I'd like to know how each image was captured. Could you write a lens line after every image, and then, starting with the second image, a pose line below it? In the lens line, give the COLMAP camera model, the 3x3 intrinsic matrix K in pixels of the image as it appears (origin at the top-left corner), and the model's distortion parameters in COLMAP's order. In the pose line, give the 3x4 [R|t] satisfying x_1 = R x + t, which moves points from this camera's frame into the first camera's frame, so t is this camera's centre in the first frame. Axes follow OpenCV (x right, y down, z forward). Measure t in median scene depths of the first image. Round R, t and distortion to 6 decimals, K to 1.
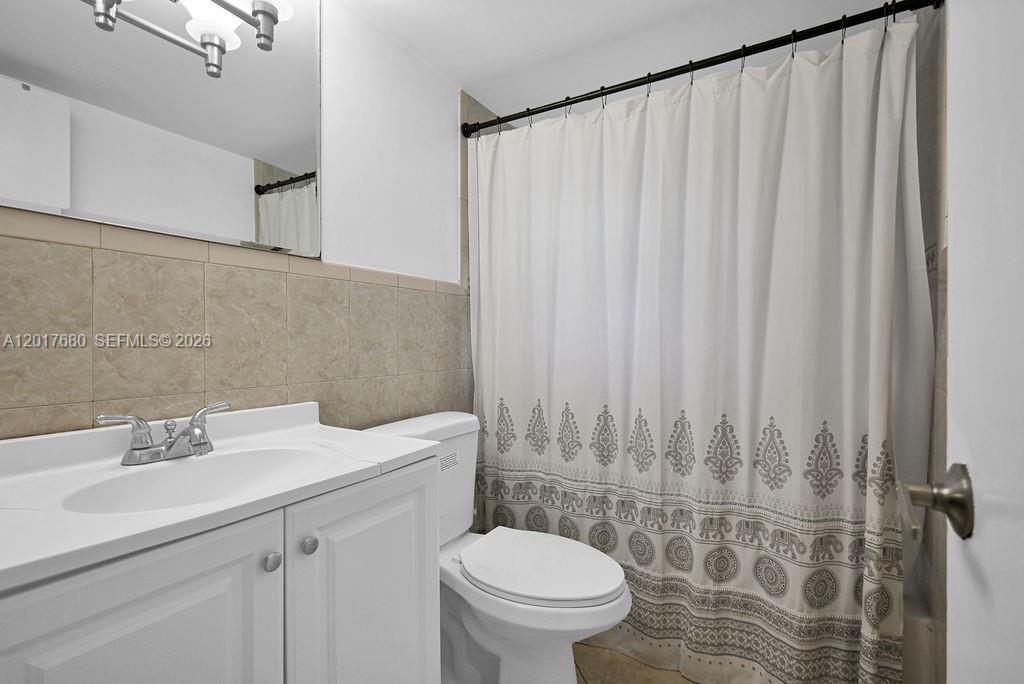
lens RADIAL K [[453.4, 0, 515.2], [0, 453.4, 340.0], [0, 0, 1]] dist [0.008369, -0.000123]
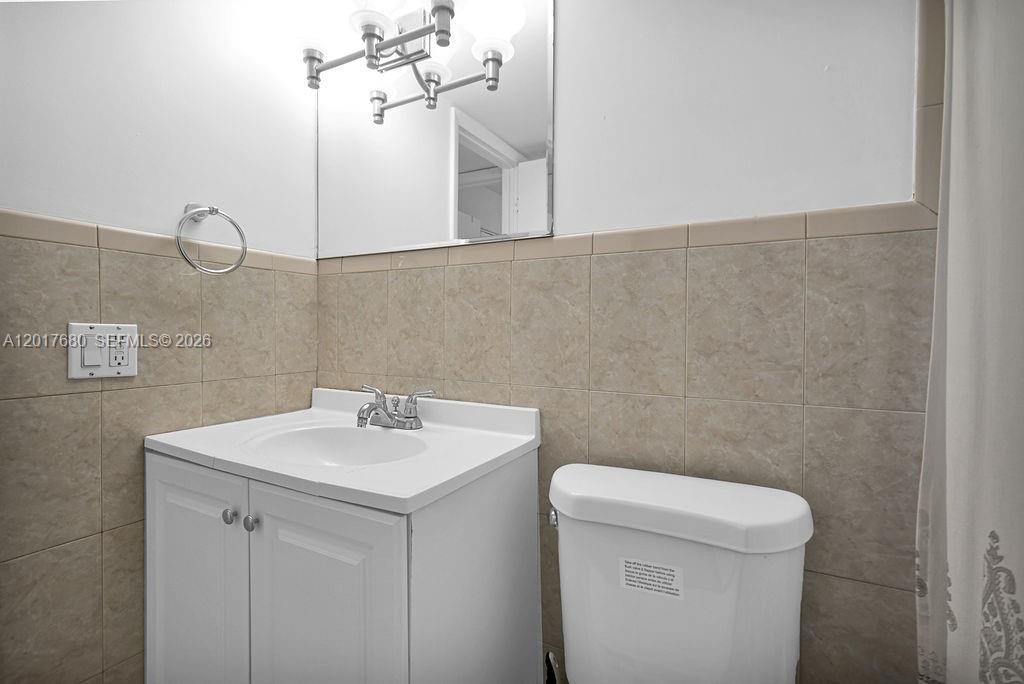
lens RADIAL K [[453.4, 0, 516.6], [0, 453.4, 342.1], [0, 0, 1]] dist [0.008369, -0.000123]
pose [[0.073909, 0.014032, -0.997166, 0.402335], [-0.014155, 0.999815, 0.013020, 0.002162], [0.997165, 0.013153, 0.074094, 0.946258]]
